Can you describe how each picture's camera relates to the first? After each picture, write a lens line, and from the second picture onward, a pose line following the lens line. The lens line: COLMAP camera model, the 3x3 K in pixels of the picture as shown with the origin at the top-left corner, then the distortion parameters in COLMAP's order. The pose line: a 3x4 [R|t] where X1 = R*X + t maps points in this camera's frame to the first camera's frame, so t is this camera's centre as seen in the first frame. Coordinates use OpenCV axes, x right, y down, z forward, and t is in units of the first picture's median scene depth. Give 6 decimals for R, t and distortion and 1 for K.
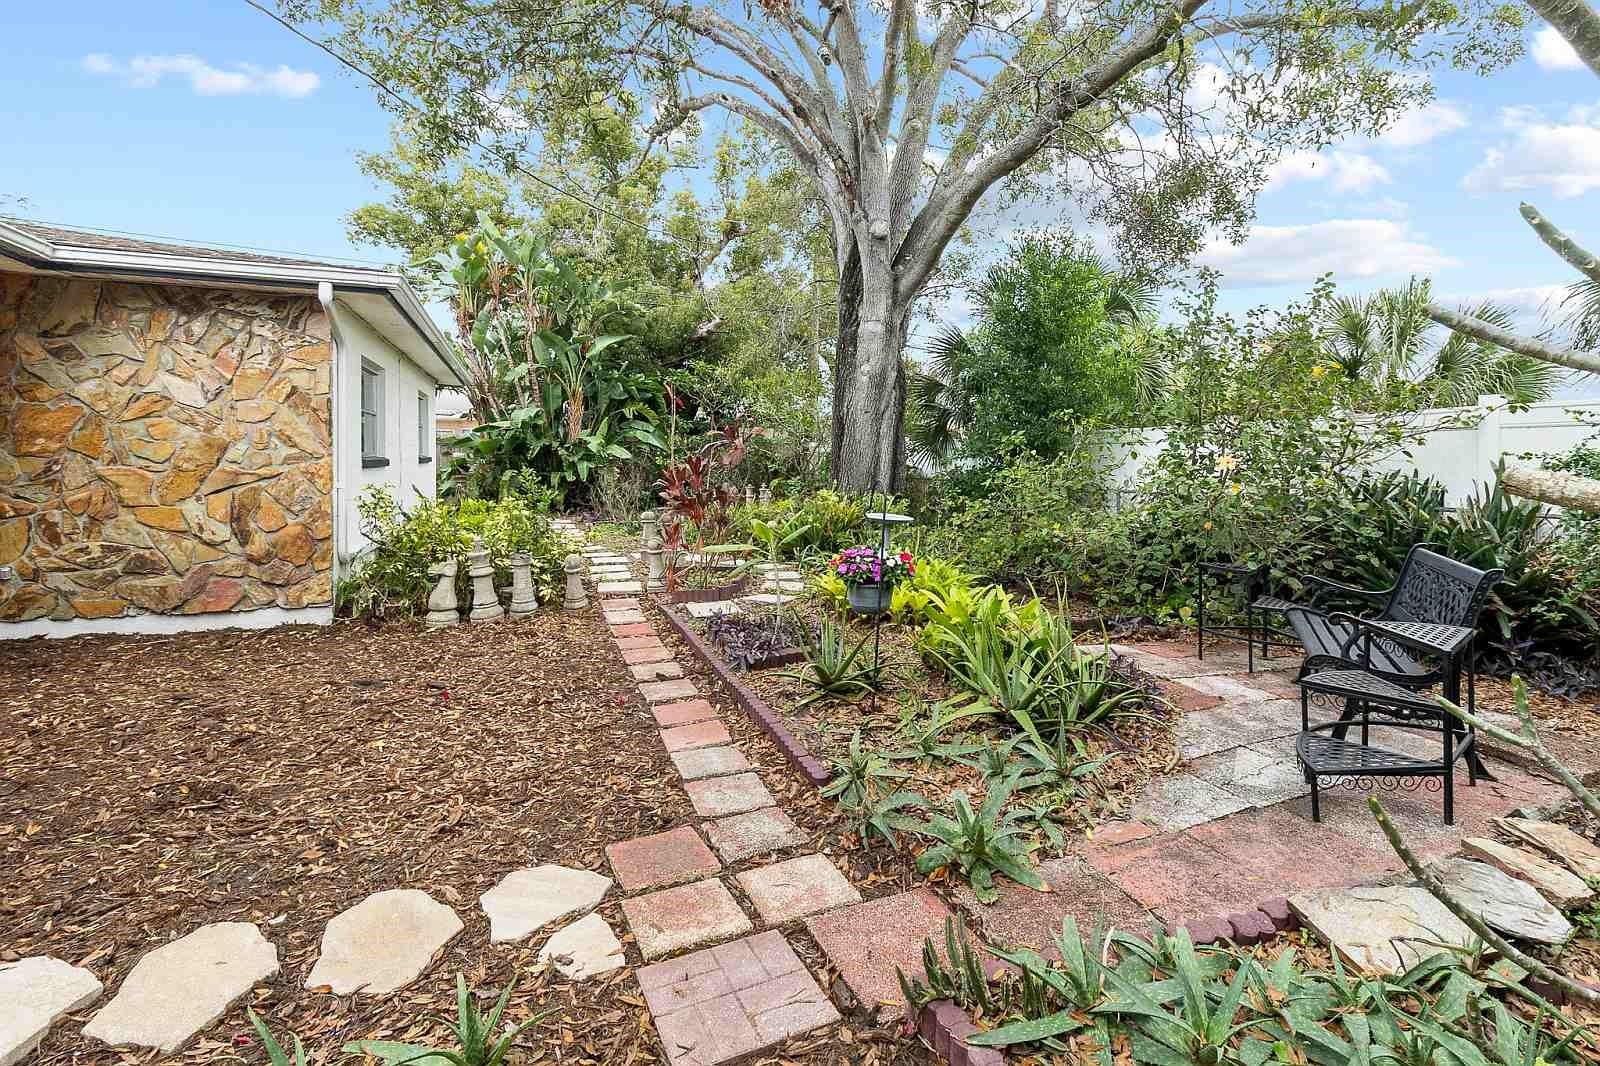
lens RADIAL K [[739.4, 0, 809.1], [0, 739.4, 505.3], [0, 0, 1]] dist [-0.000155, -0.000420]
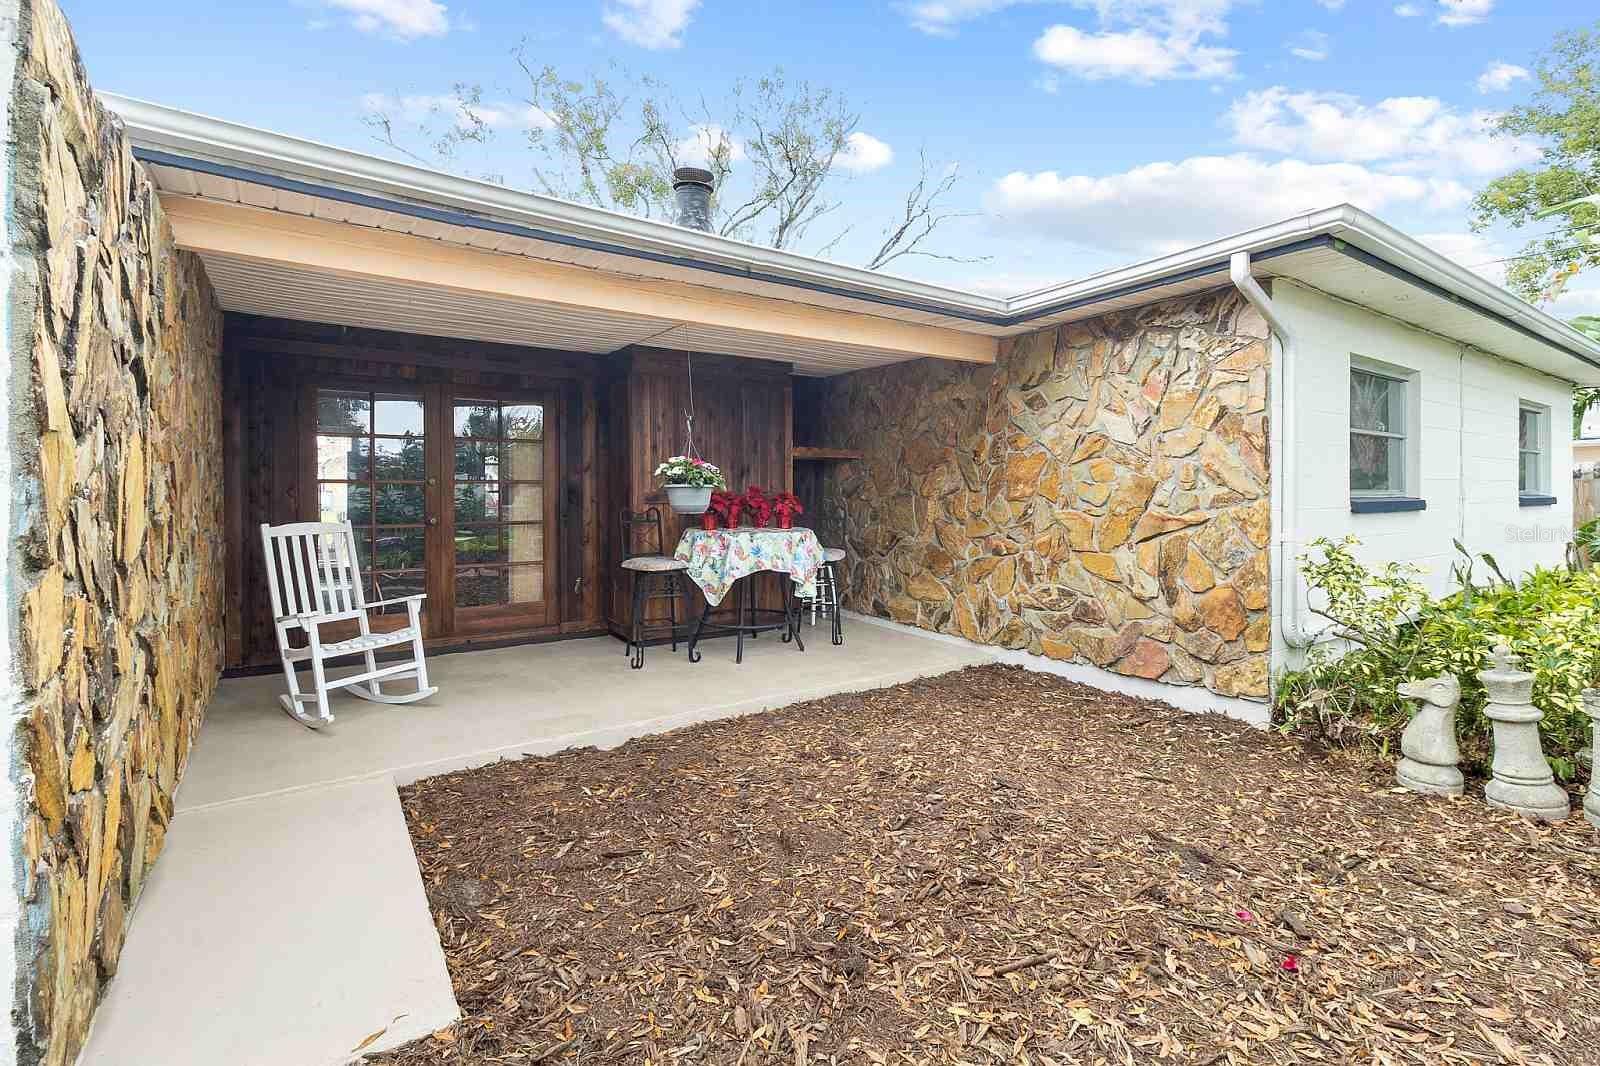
lens RADIAL K [[739.4, 0, 809.1], [0, 739.4, 505.3], [0, 0, 1]] dist [-0.000155, -0.000420]
pose [[0.245640, -0.003112, -0.969356, -0.060076], [-0.053097, 0.998450, -0.016661, -0.023271], [0.967906, 0.055562, 0.245094, 0.406838]]
